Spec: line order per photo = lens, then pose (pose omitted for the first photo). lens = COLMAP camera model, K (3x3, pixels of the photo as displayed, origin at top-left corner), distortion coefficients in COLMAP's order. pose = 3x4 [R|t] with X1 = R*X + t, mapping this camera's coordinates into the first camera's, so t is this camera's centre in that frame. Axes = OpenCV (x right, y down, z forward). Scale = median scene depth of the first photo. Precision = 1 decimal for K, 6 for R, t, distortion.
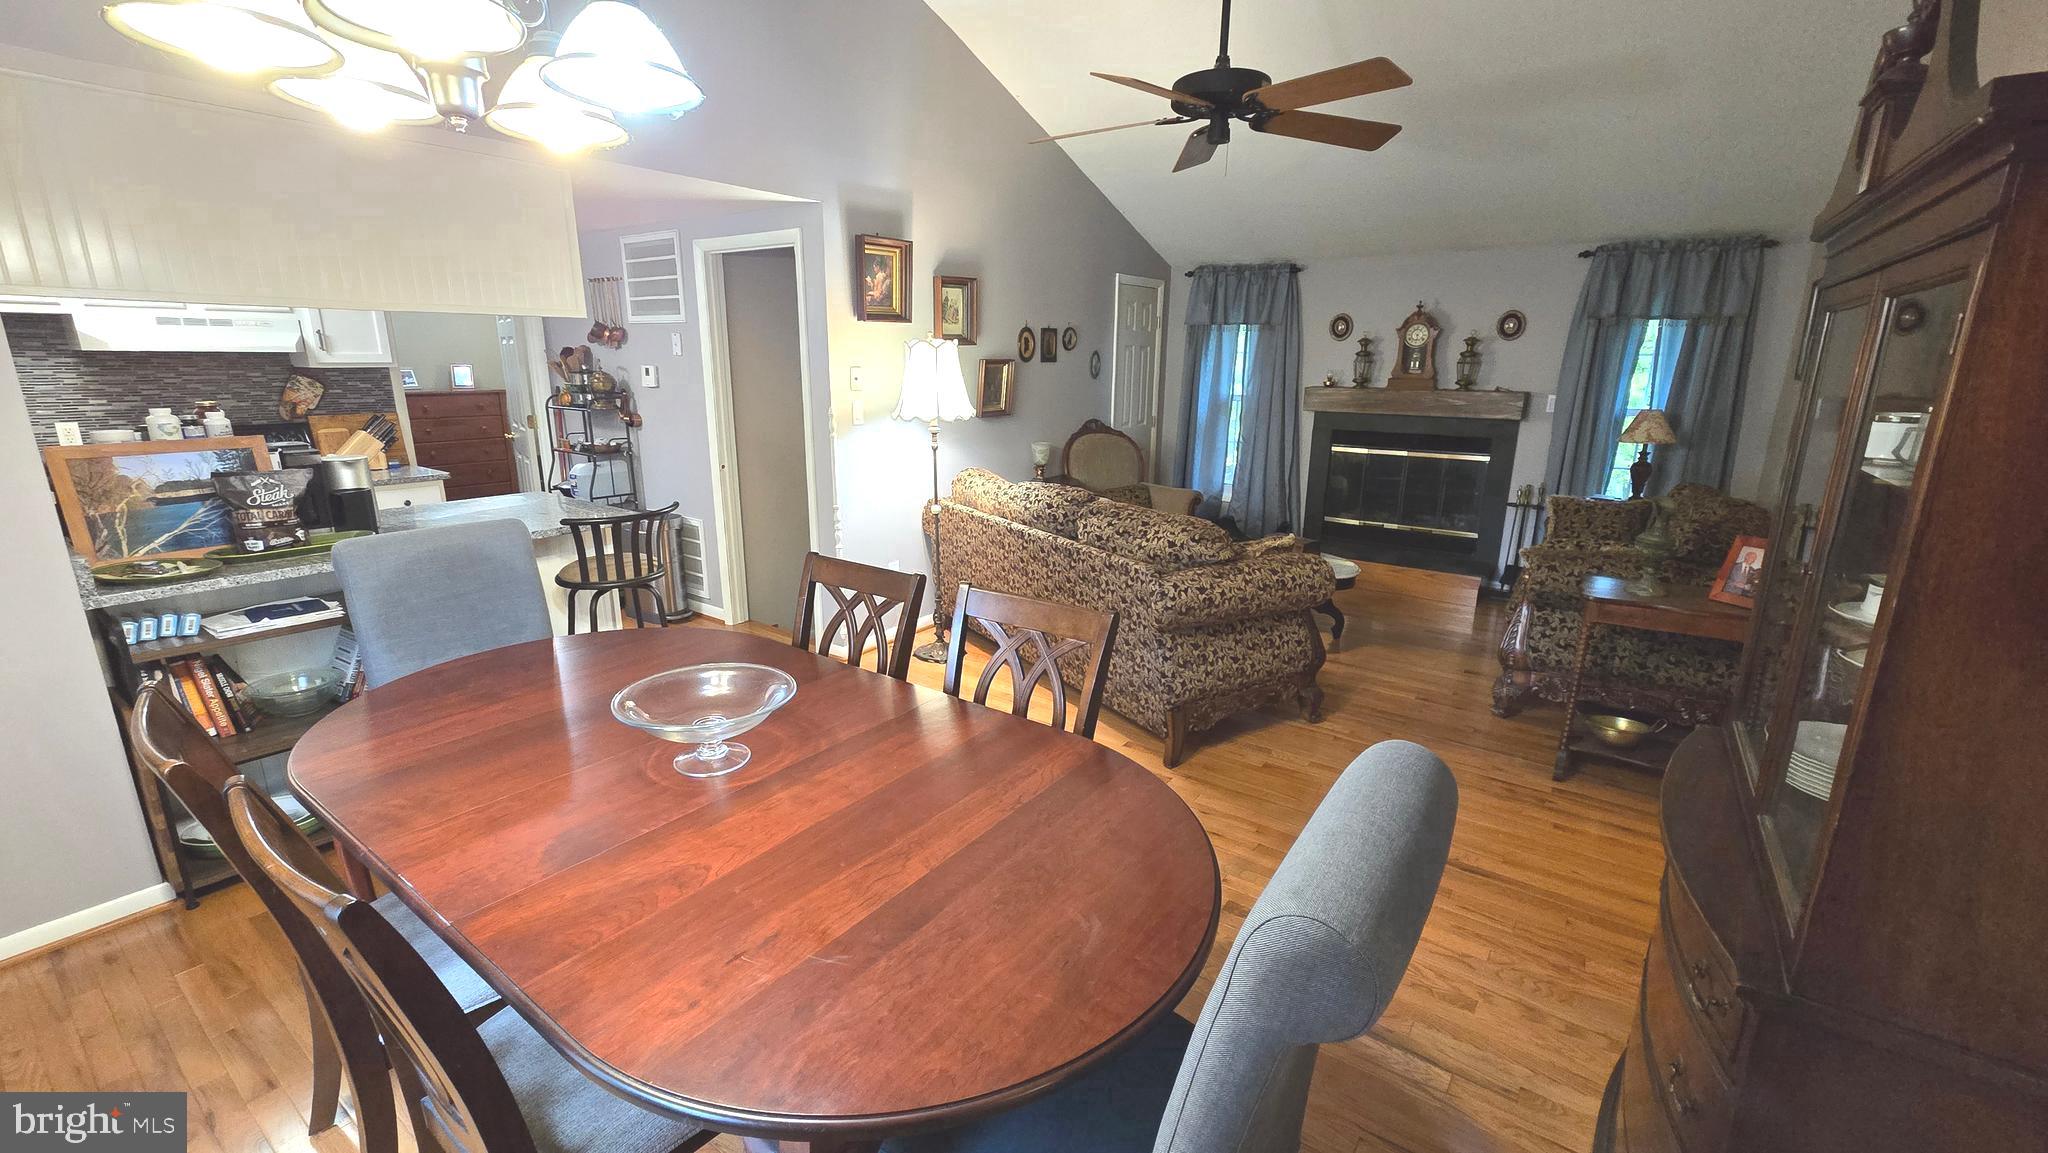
lens RADIAL K [[832.8, 0, 1024.0], [0, 832.8, 576.5], [0, 0, 1]] dist [0.002195, 0.000238]
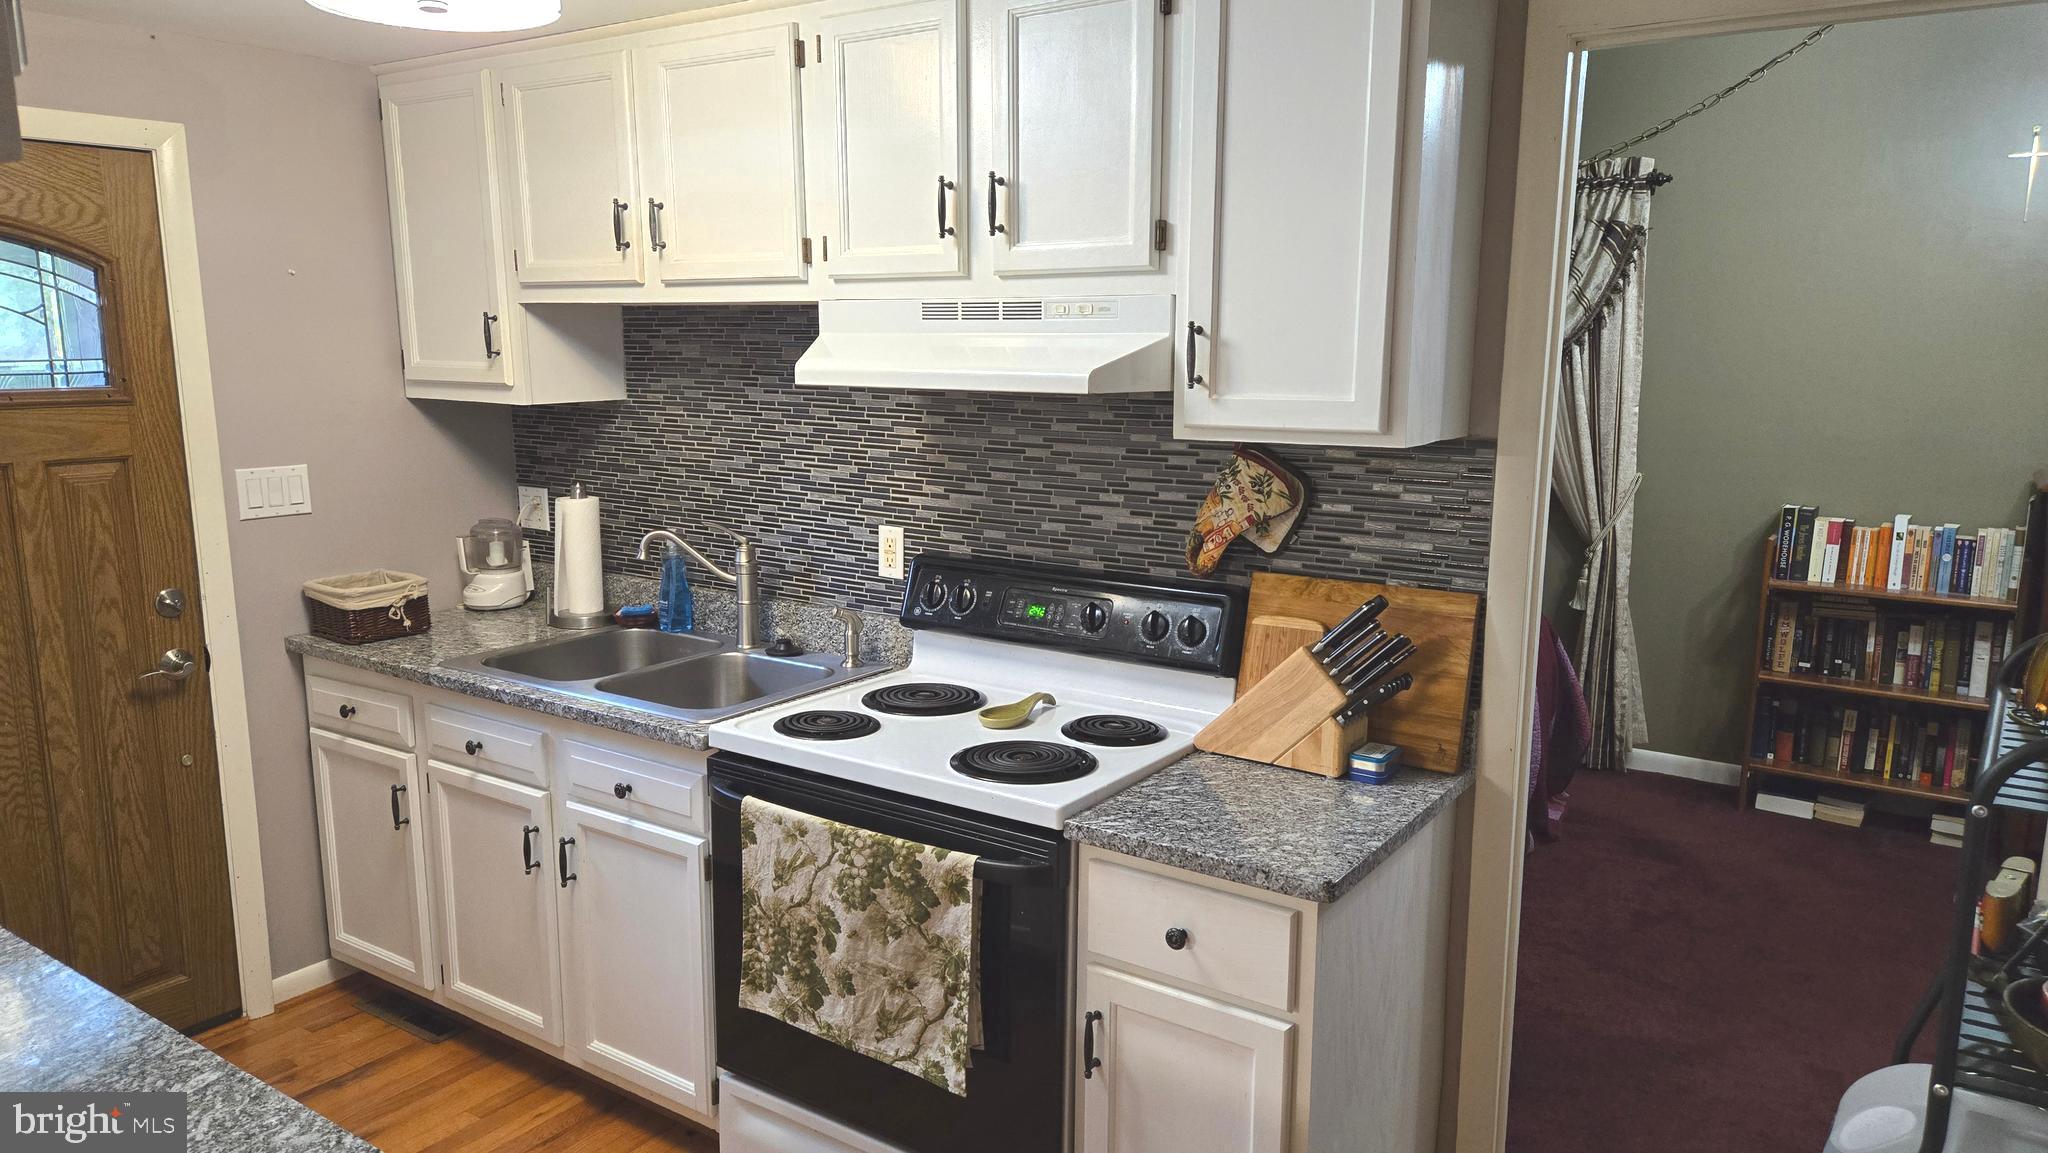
lens RADIAL K [[1369.9, 0, 1024.0], [0, 1369.9, 576.5], [0, 0, 1]] dist [0.001976, -0.000297]
pose [[0.036404, 0.163543, -0.985864, -0.334639], [-0.261336, 0.953746, 0.148565, -0.268278], [0.964561, 0.252234, 0.077460, 0.933675]]
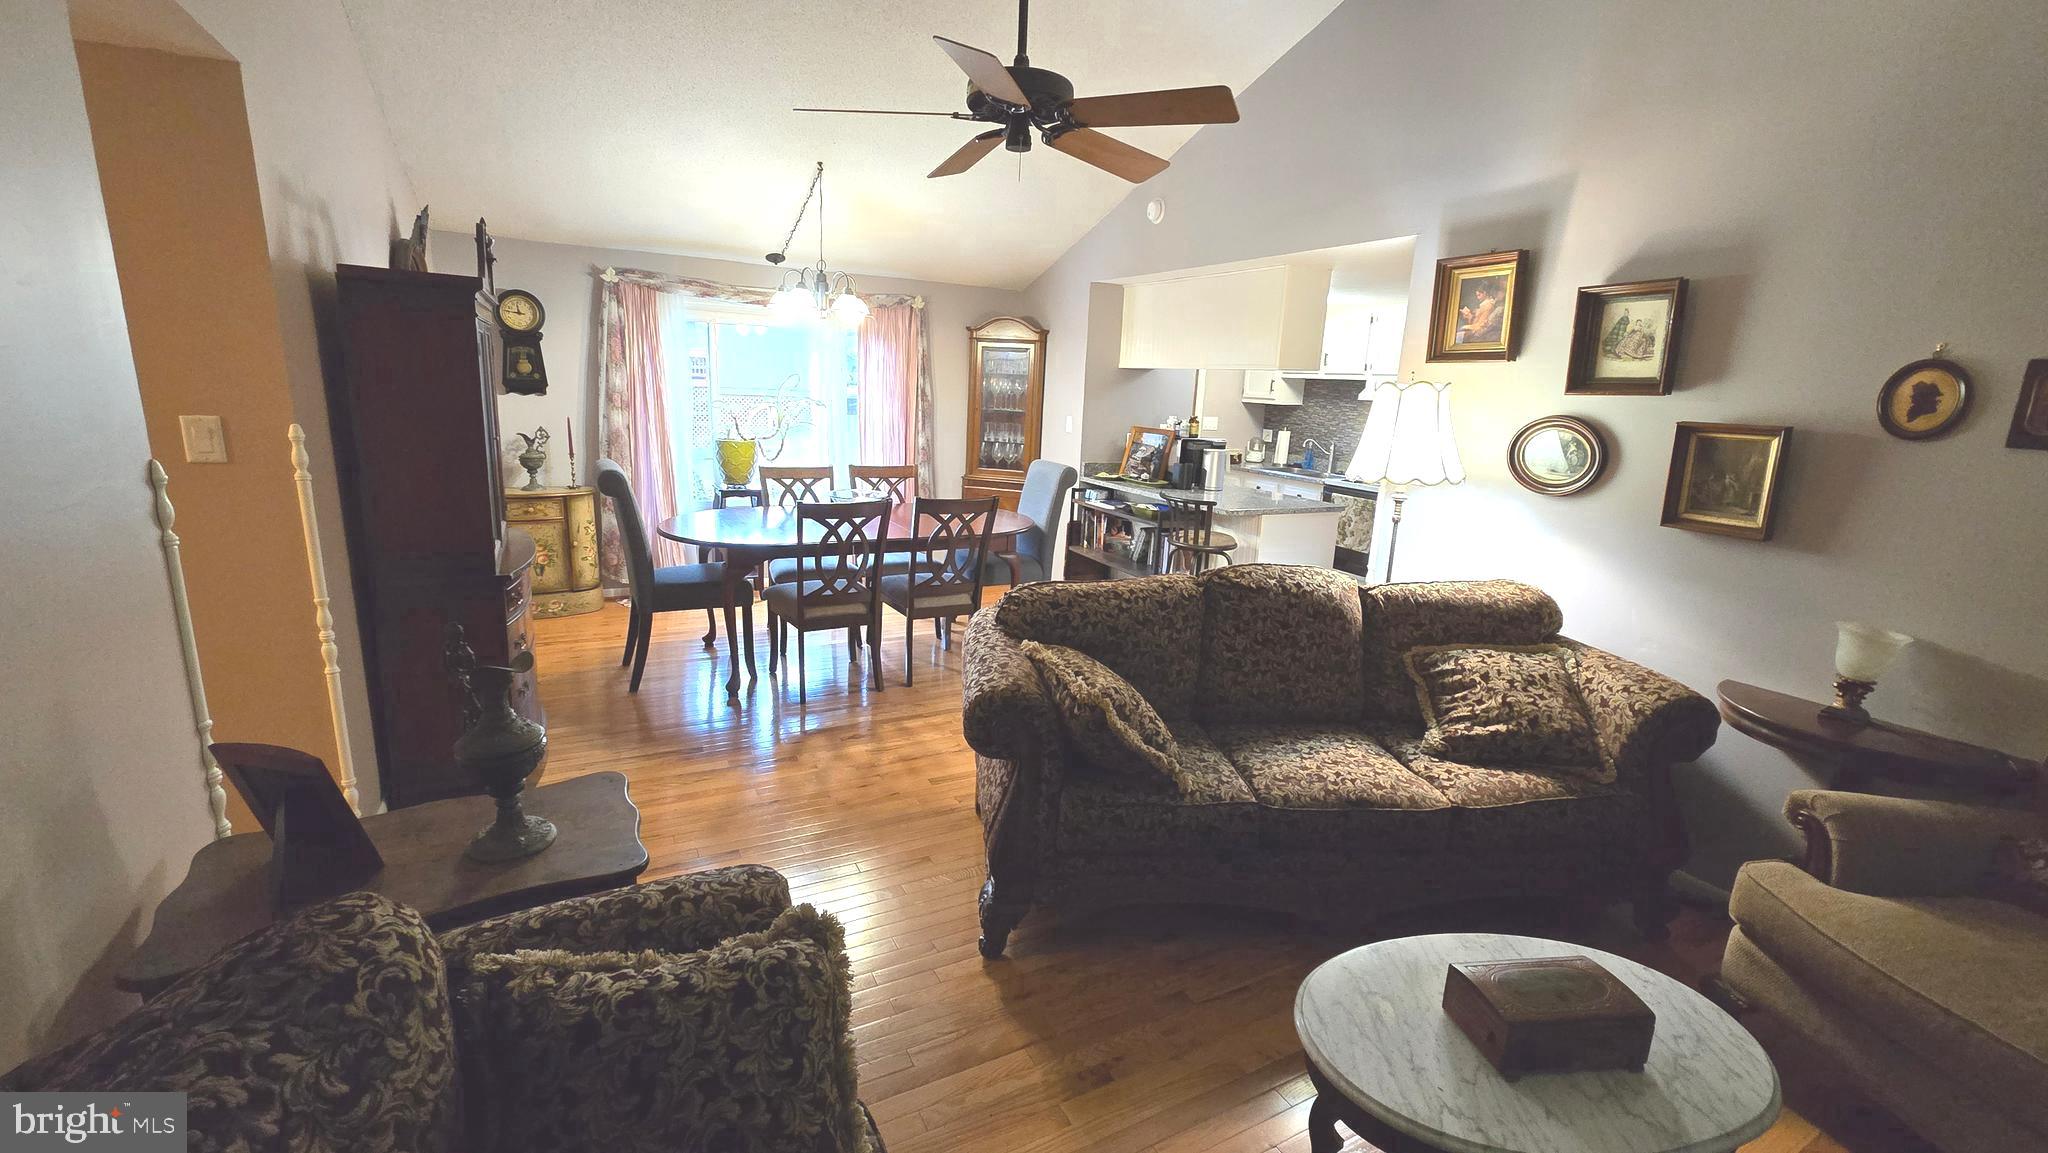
lens RADIAL K [[832.8, 0, 1024.0], [0, 832.8, 576.5], [0, 0, 1]] dist [0.002195, 0.000238]
pose [[-0.436703, 0.178867, -0.881644, 0.735966], [-0.275429, 0.906387, 0.320314, -0.259900], [0.856405, 0.382713, -0.346557, 0.991605]]
